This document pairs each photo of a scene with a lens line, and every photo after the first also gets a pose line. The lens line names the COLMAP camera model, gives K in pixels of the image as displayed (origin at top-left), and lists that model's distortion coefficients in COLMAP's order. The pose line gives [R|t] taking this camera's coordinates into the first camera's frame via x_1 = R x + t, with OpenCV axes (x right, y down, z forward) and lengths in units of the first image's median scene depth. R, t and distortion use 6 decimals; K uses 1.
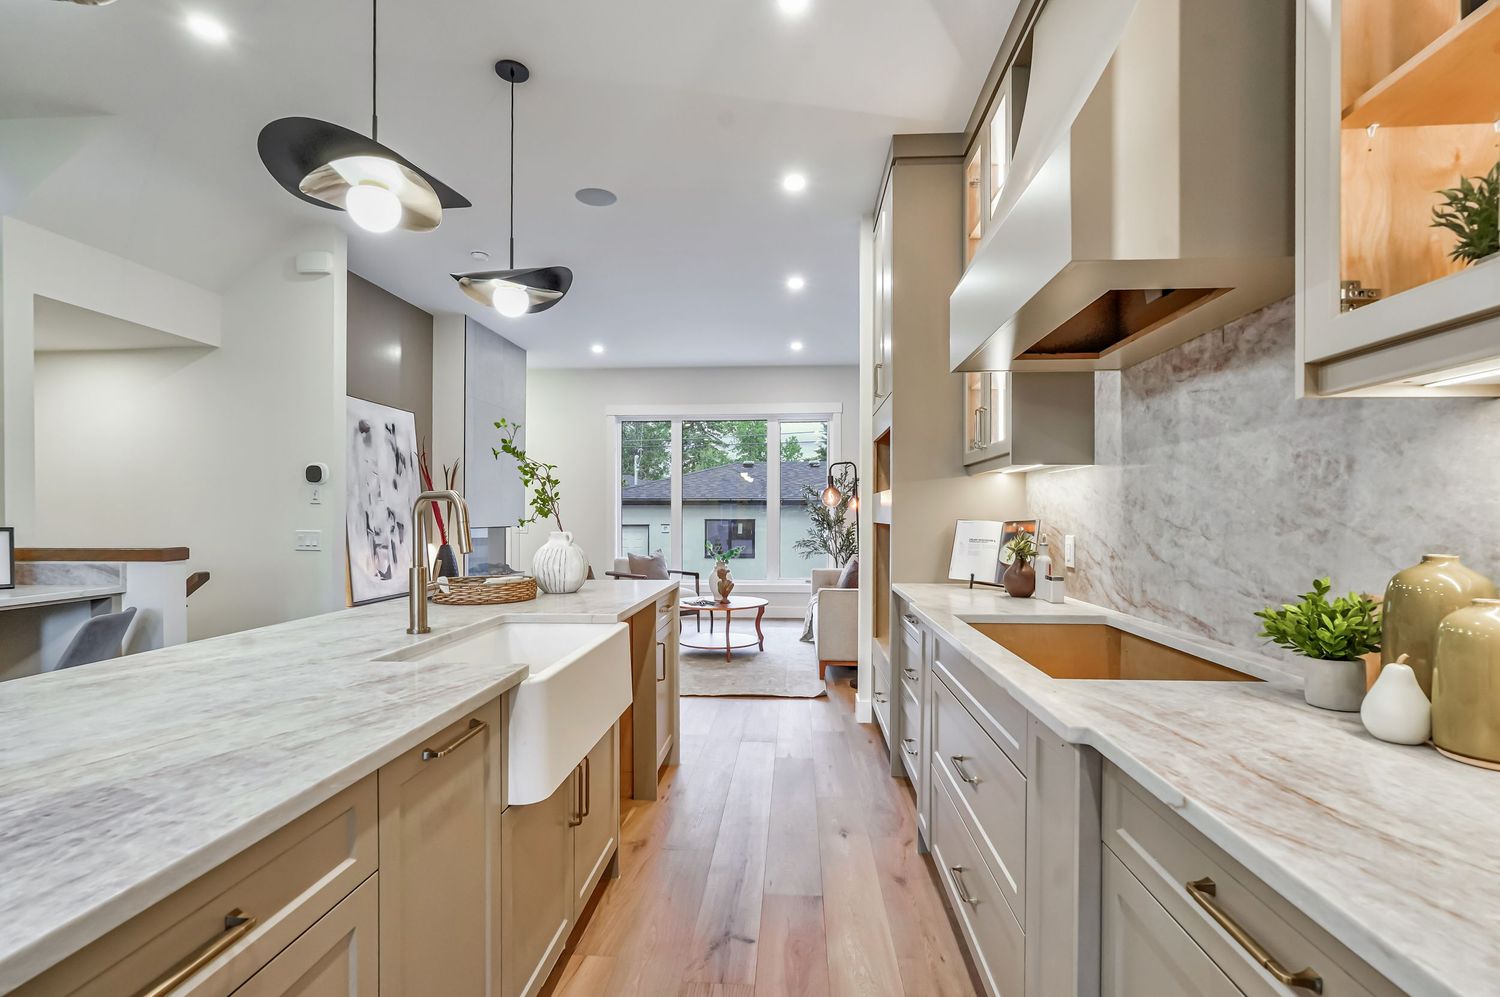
lens RADIAL K [[681.3, 0, 756.4], [0, 681.3, 517.5], [0, 0, 1]] dist [-0.016162, 0.008240]
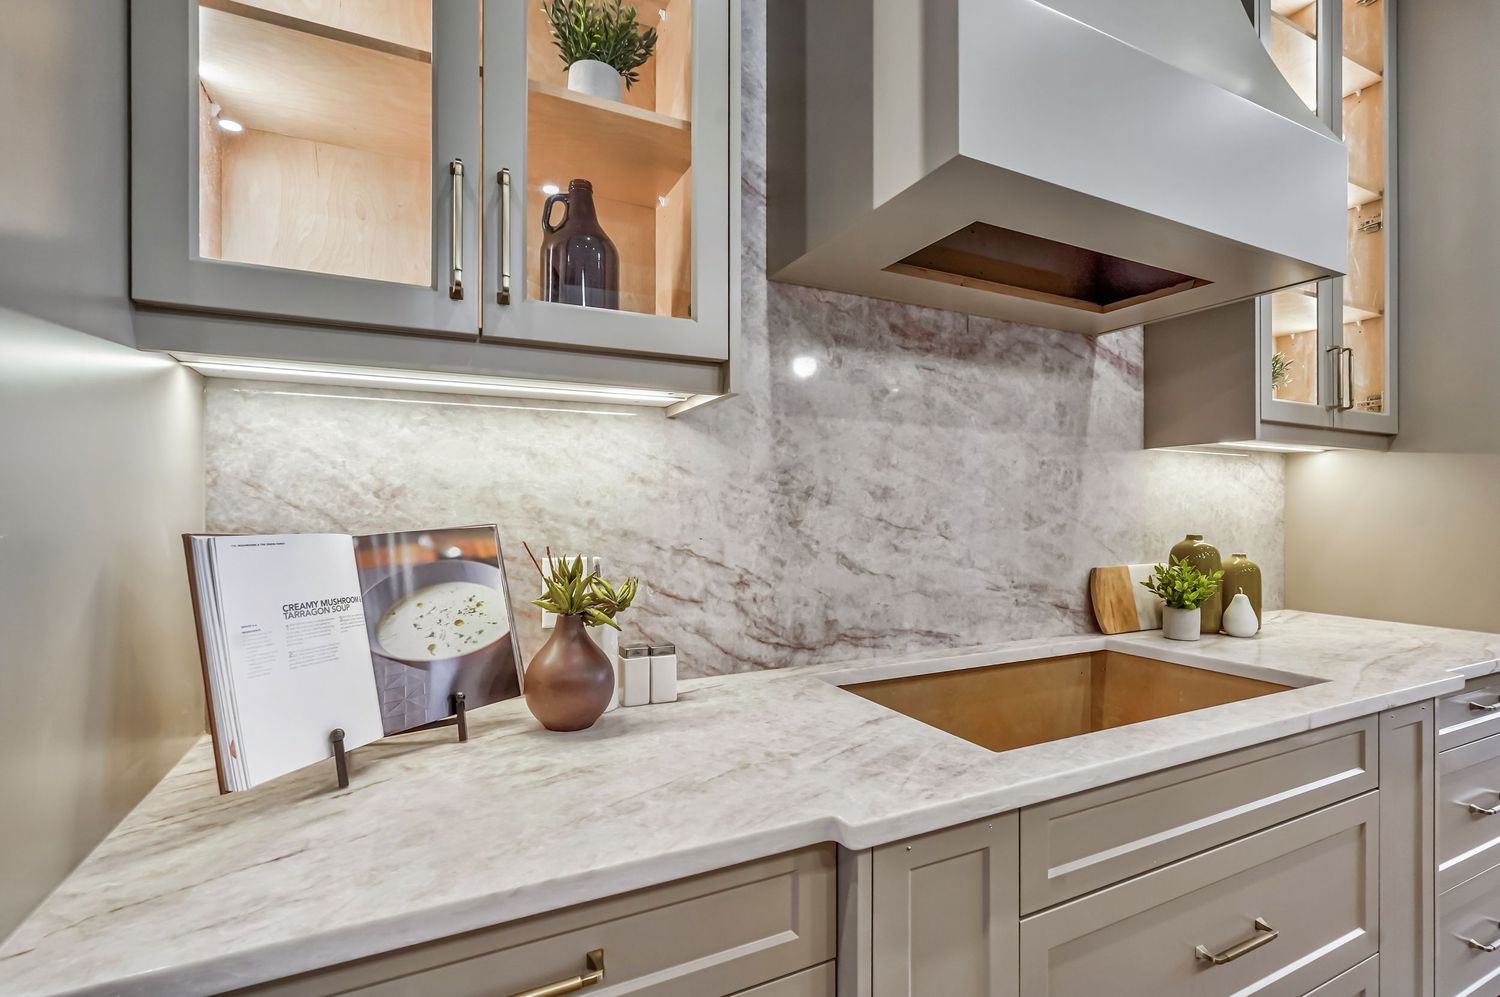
lens RADIAL K [[688.3, 0, 758.6], [0, 688.3, 508.4], [0, 0, 1]] dist [-0.016084, 0.010923]
pose [[-0.500414, 0.000684, 0.865786, -0.001449], [0.001060, 0.999999, -0.000178, -0.006728], [-0.865786, 0.000828, -0.500415, 1.251304]]
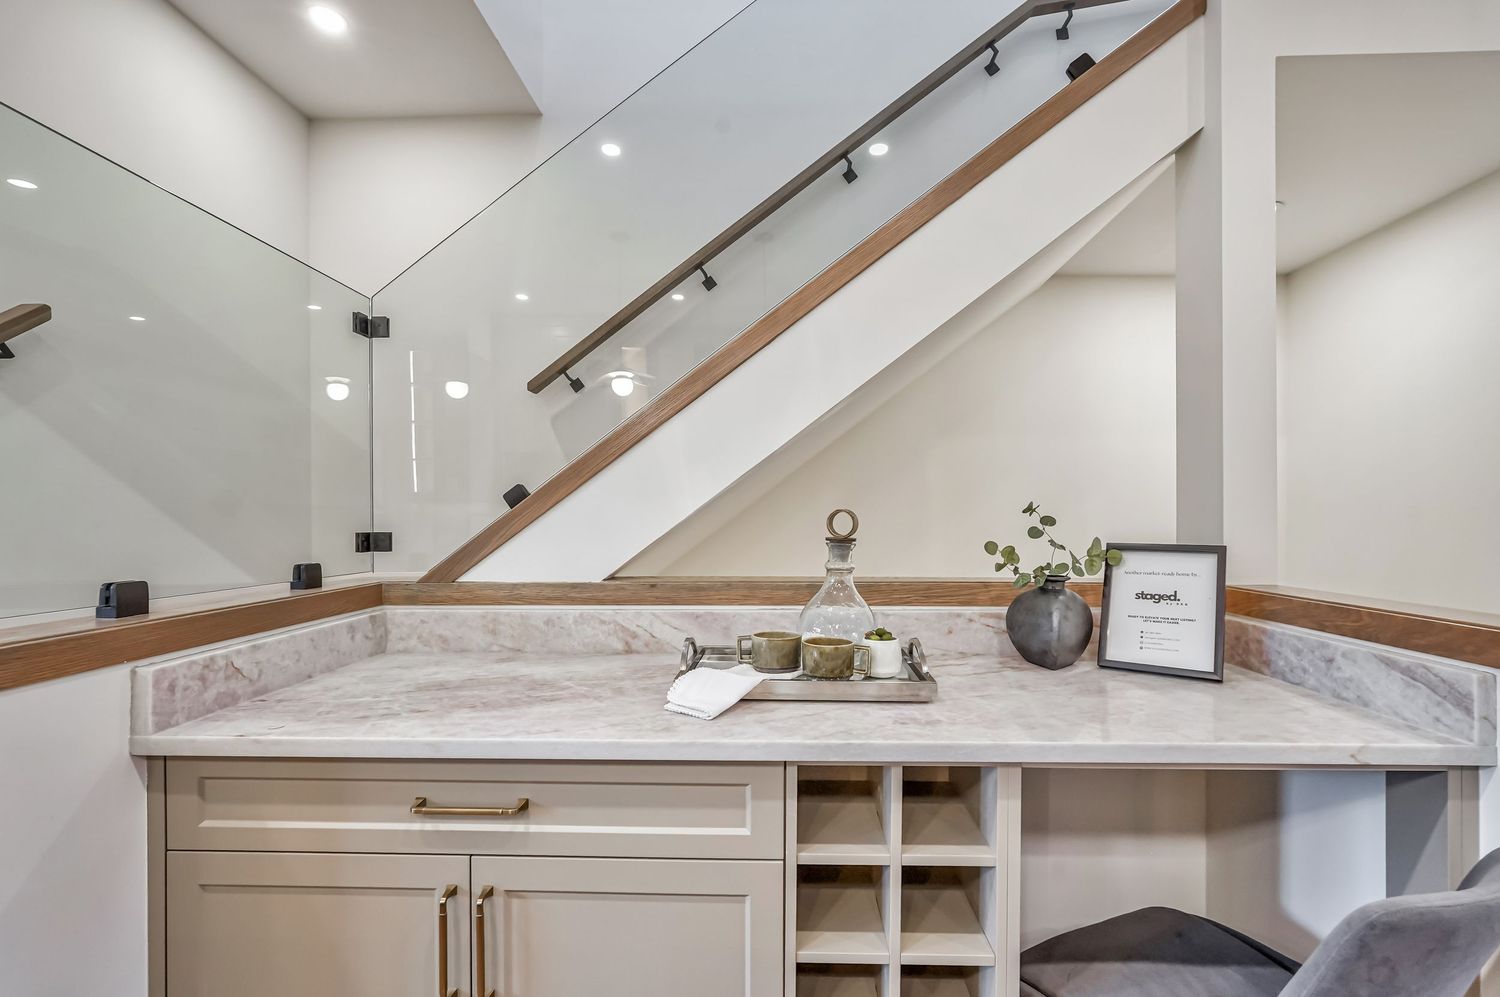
lens RADIAL K [[680.8, 0, 762.8], [0, 680.8, 518.0], [0, 0, 1]] dist [-0.017399, 0.010714]
pose [[0.027527, -0.000807, -0.999621, -0.811767], [-0.001137, 0.999999, -0.000839, -0.005036], [0.999620, 0.001160, 0.027526, 0.843409]]
